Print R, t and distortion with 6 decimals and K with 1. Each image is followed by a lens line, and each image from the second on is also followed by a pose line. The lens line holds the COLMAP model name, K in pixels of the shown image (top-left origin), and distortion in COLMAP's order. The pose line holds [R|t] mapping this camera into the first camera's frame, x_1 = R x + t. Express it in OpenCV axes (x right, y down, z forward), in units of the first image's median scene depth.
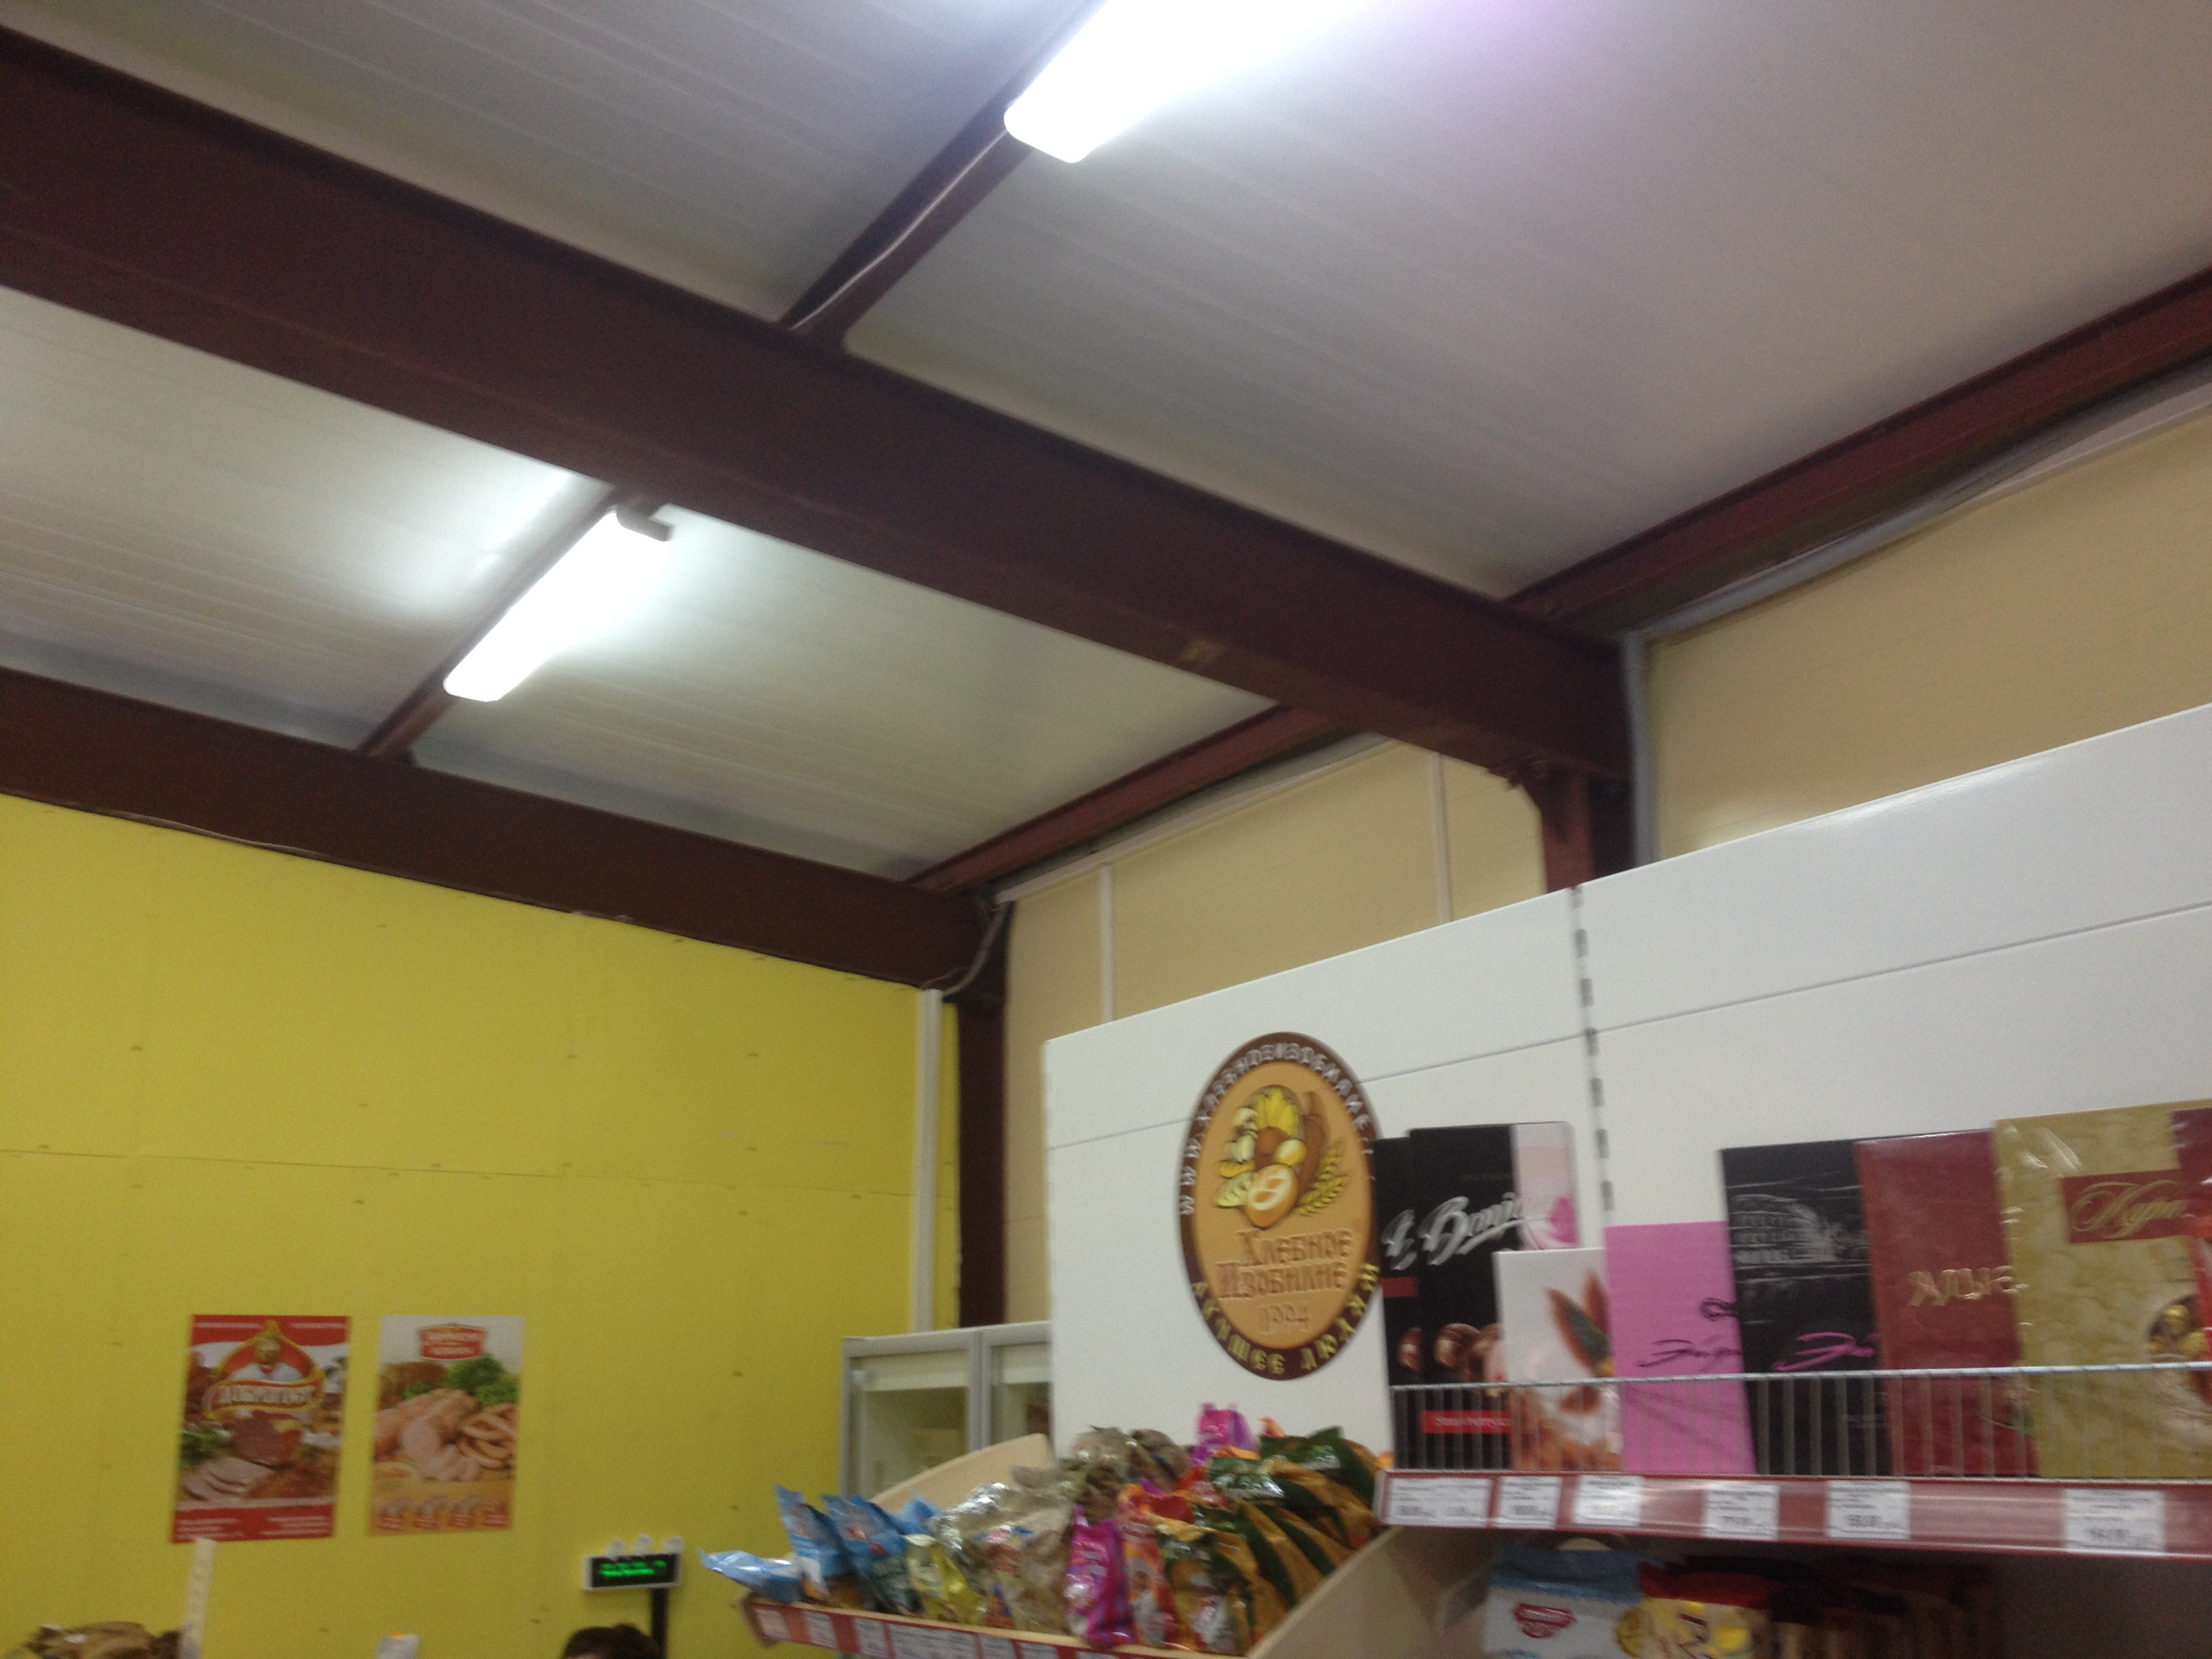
lens RADIAL K [[2083.7, 0, 1094.4], [0, 2083.7, 831.0], [0, 0, 1]] dist [0.082926, -0.139433]
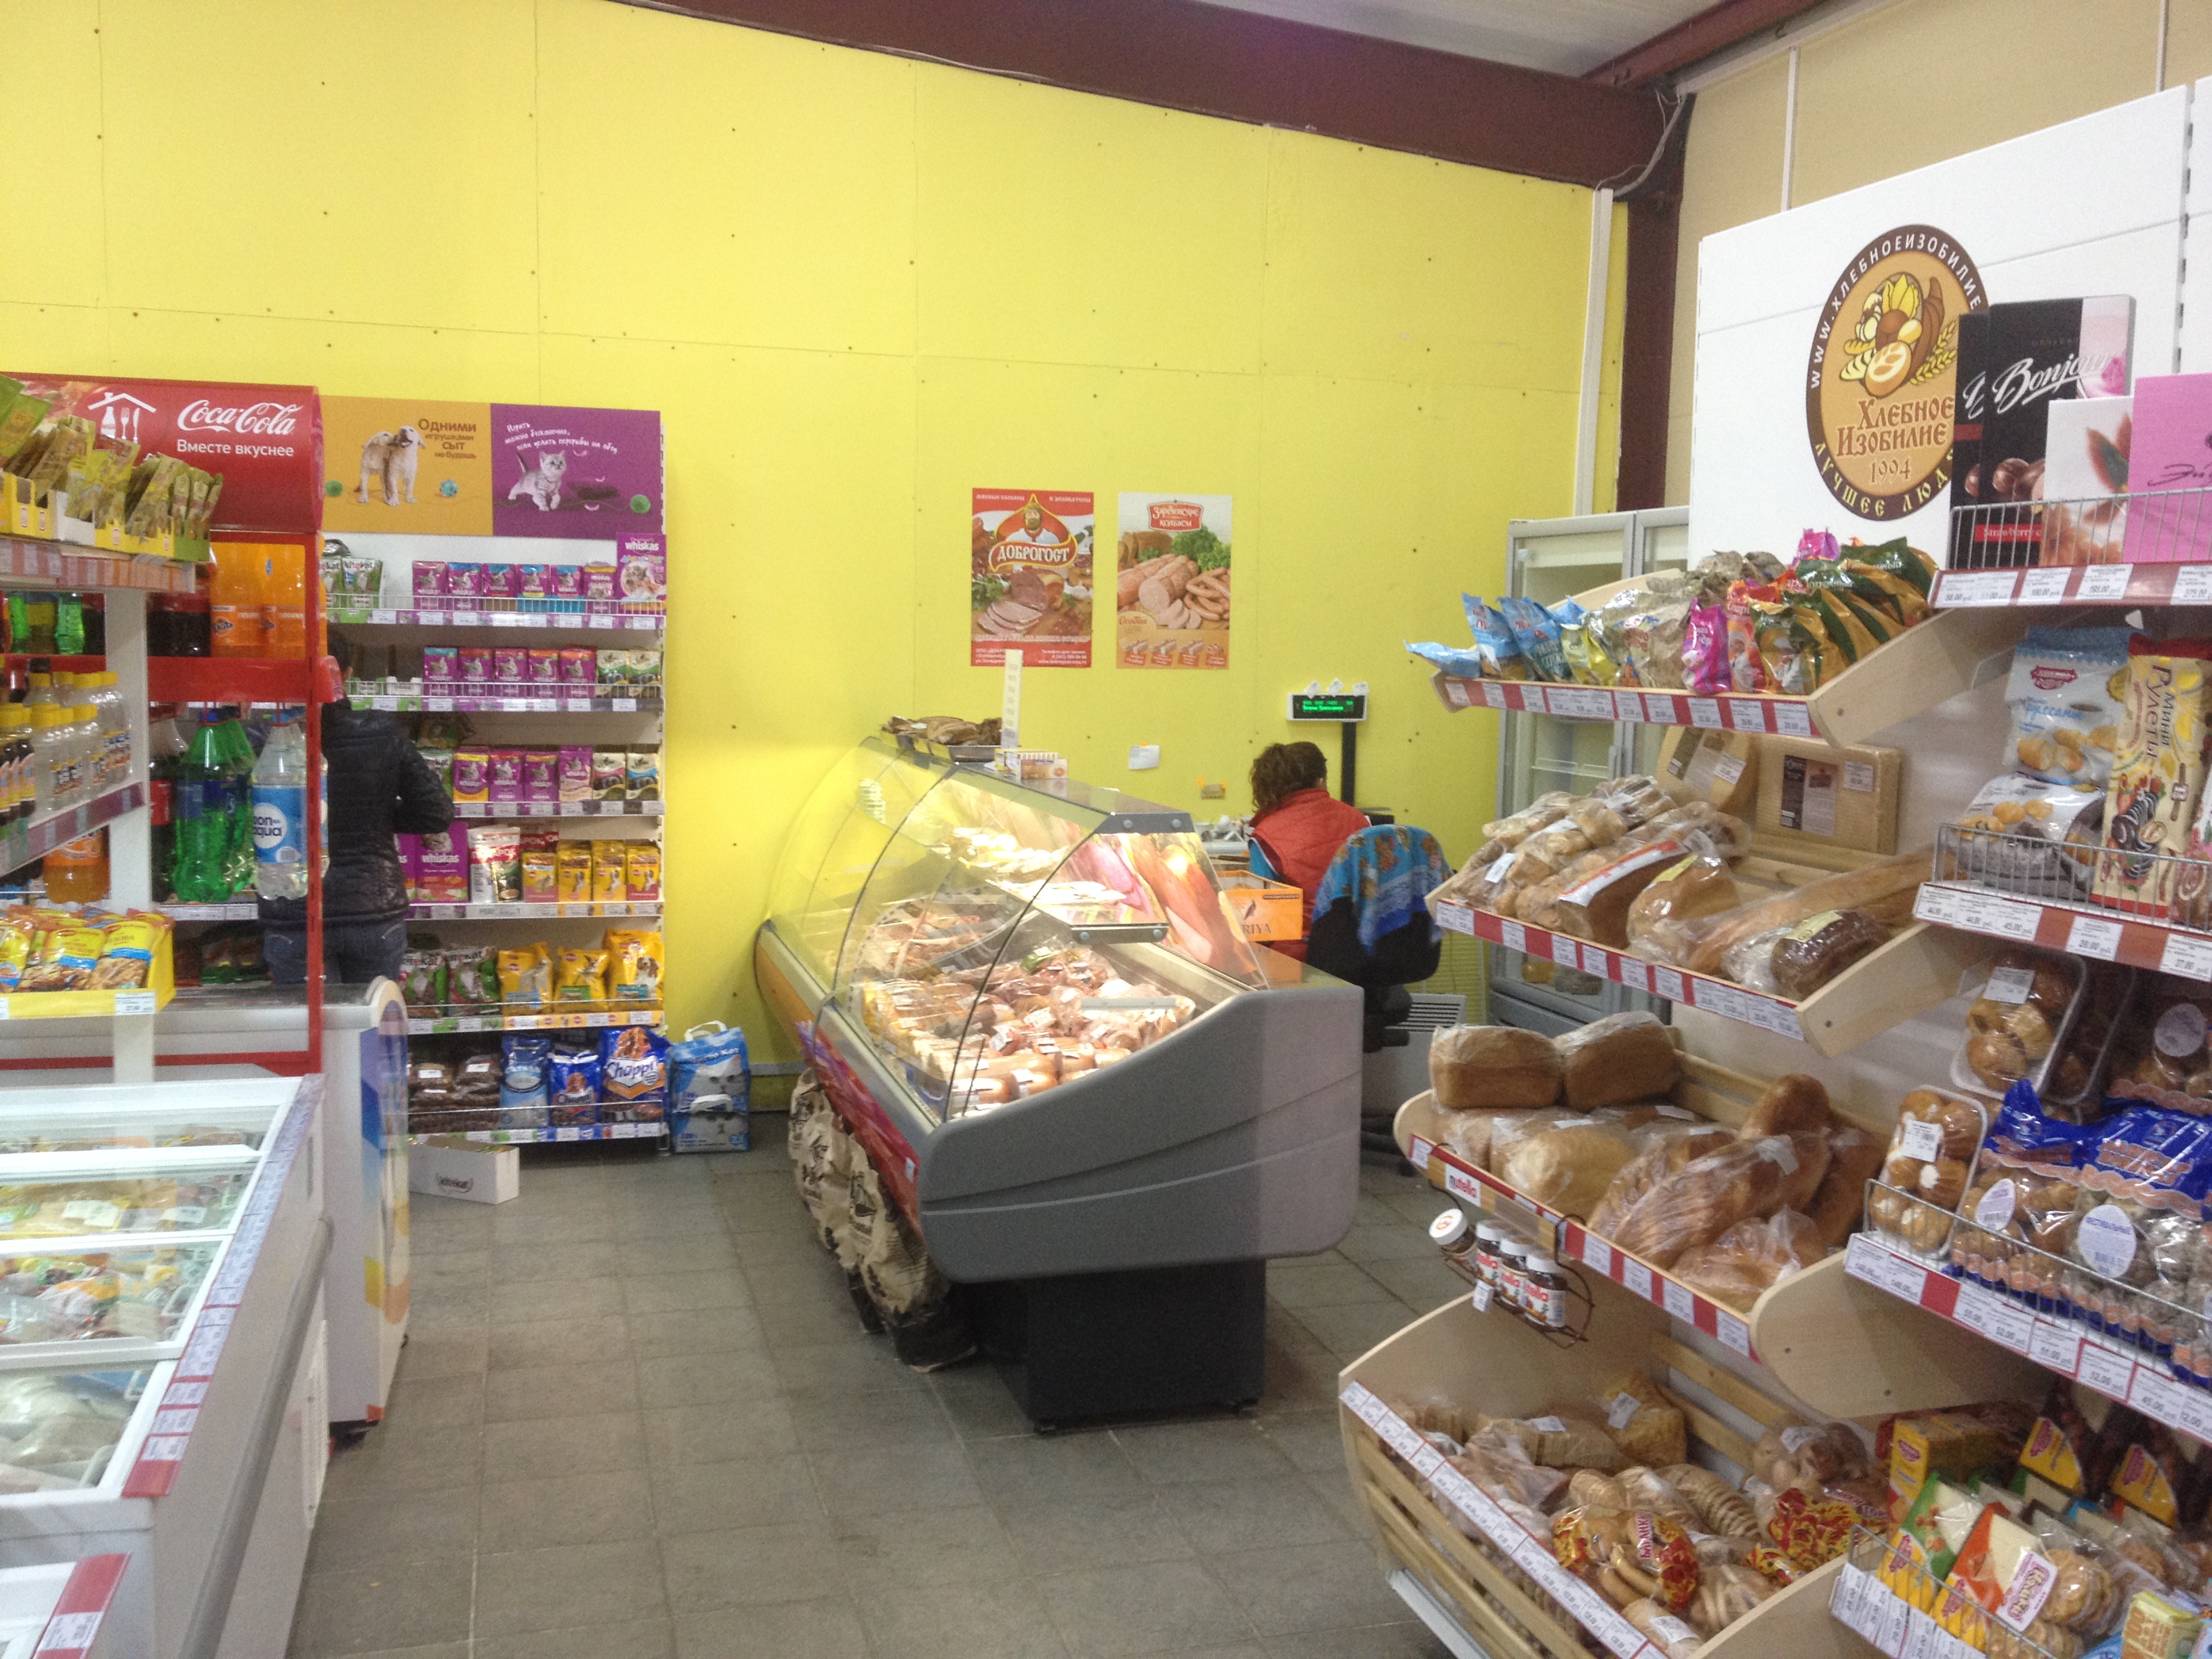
lens RADIAL K [[2083.7, 0, 1094.4], [0, 2083.7, 831.0], [0, 0, 1]] dist [0.082926, -0.139433]
pose [[0.952887, 0.061681, -0.296987, 0.027110], [0.050214, 0.933520, 0.354993, -0.026432], [0.299140, -0.353181, 0.886442, -0.281335]]
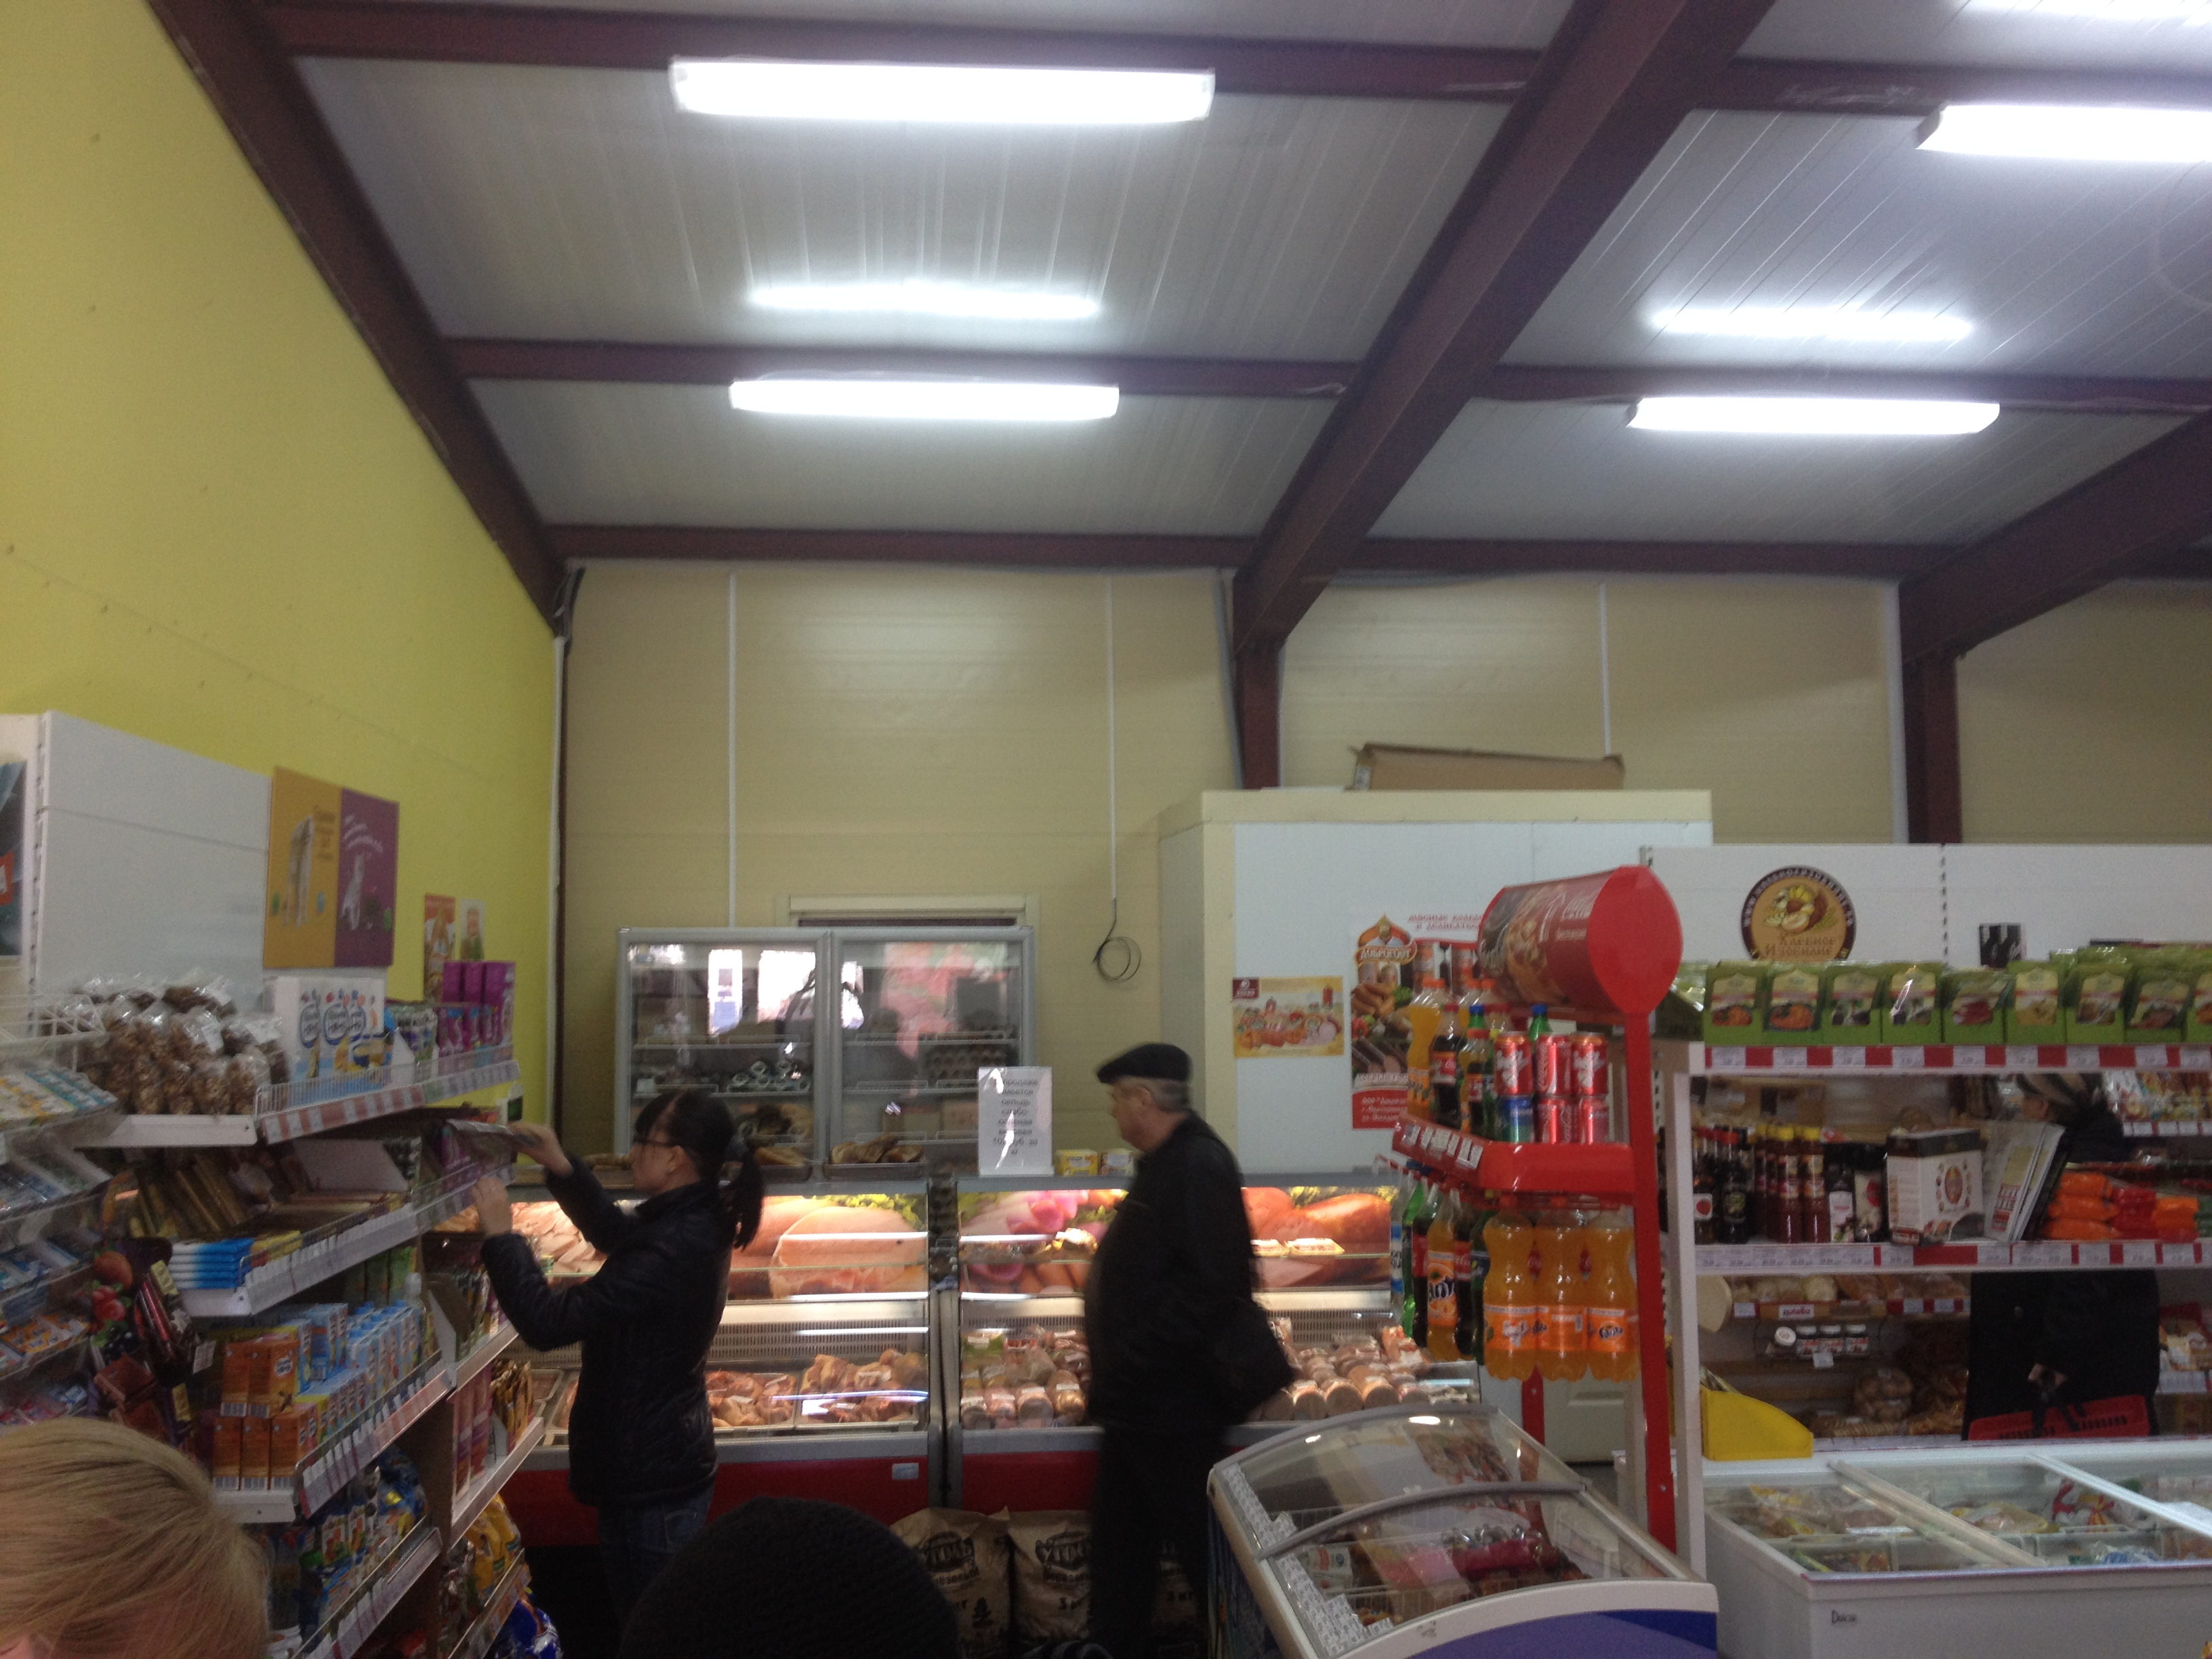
lens RADIAL K [[2083.7, 0, 1094.4], [0, 2083.7, 831.0], [0, 0, 1]] dist [0.082926, -0.139433]
pose [[0.466231, 0.070950, 0.881813, -2.936555], [-0.245526, 0.967998, 0.051930, 0.143184], [-0.849909, -0.240719, 0.468731, 0.521967]]
